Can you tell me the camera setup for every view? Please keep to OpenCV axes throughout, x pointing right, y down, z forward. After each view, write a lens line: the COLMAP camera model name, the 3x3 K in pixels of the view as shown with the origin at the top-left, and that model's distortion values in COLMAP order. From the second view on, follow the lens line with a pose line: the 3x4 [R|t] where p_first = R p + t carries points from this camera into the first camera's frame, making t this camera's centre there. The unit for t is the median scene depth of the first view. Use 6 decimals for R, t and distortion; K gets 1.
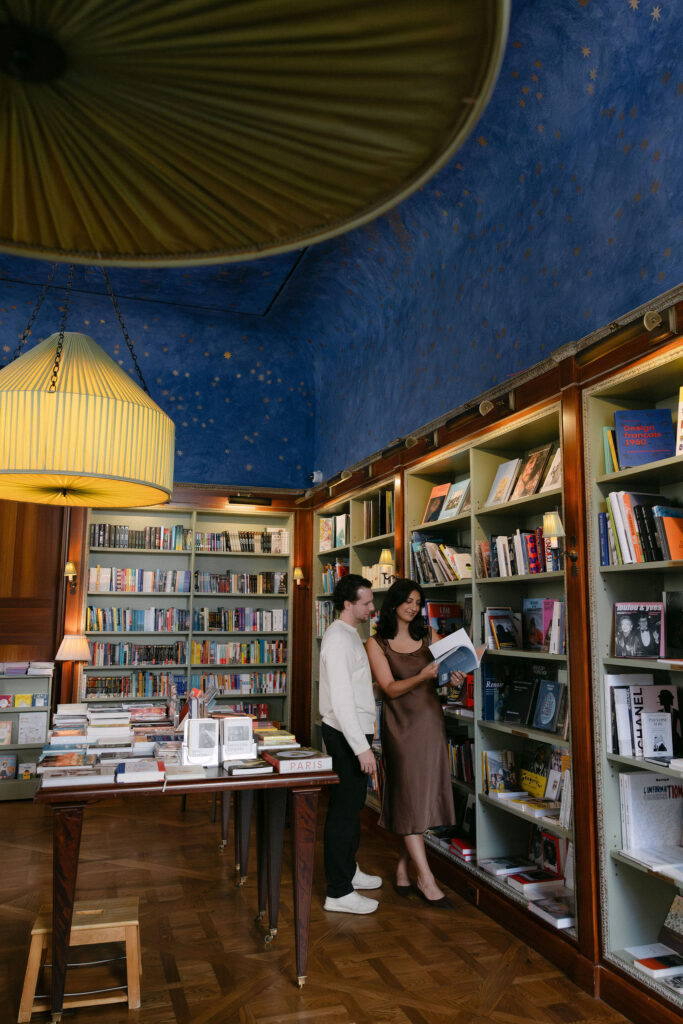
lens RADIAL K [[788.8, 0, 359.5], [0, 788.8, 509.8], [0, 0, 1]] dist [0.007757, 0.008383]
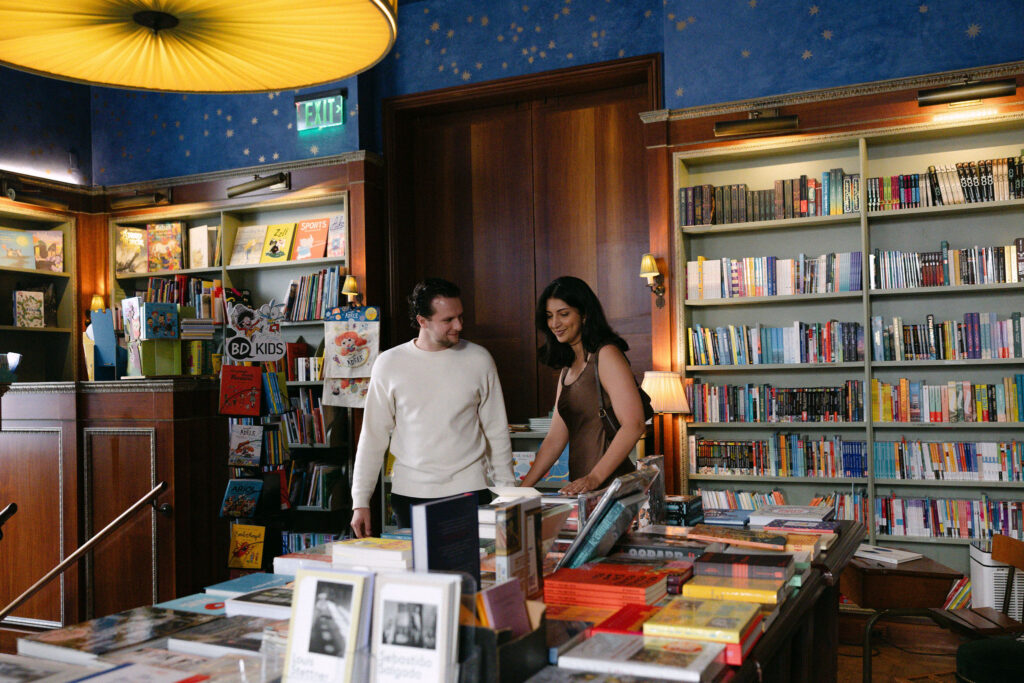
lens RADIAL K [[966.0, 0, 516.5], [0, 966.0, 360.6], [0, 0, 1]] dist [0.002941, 0.017507]
pose [[0.721018, -0.032170, -0.692169, 0.071042], [0.119741, 0.989678, 0.078734, 0.072995], [0.682492, -0.139650, 0.717428, 0.365288]]
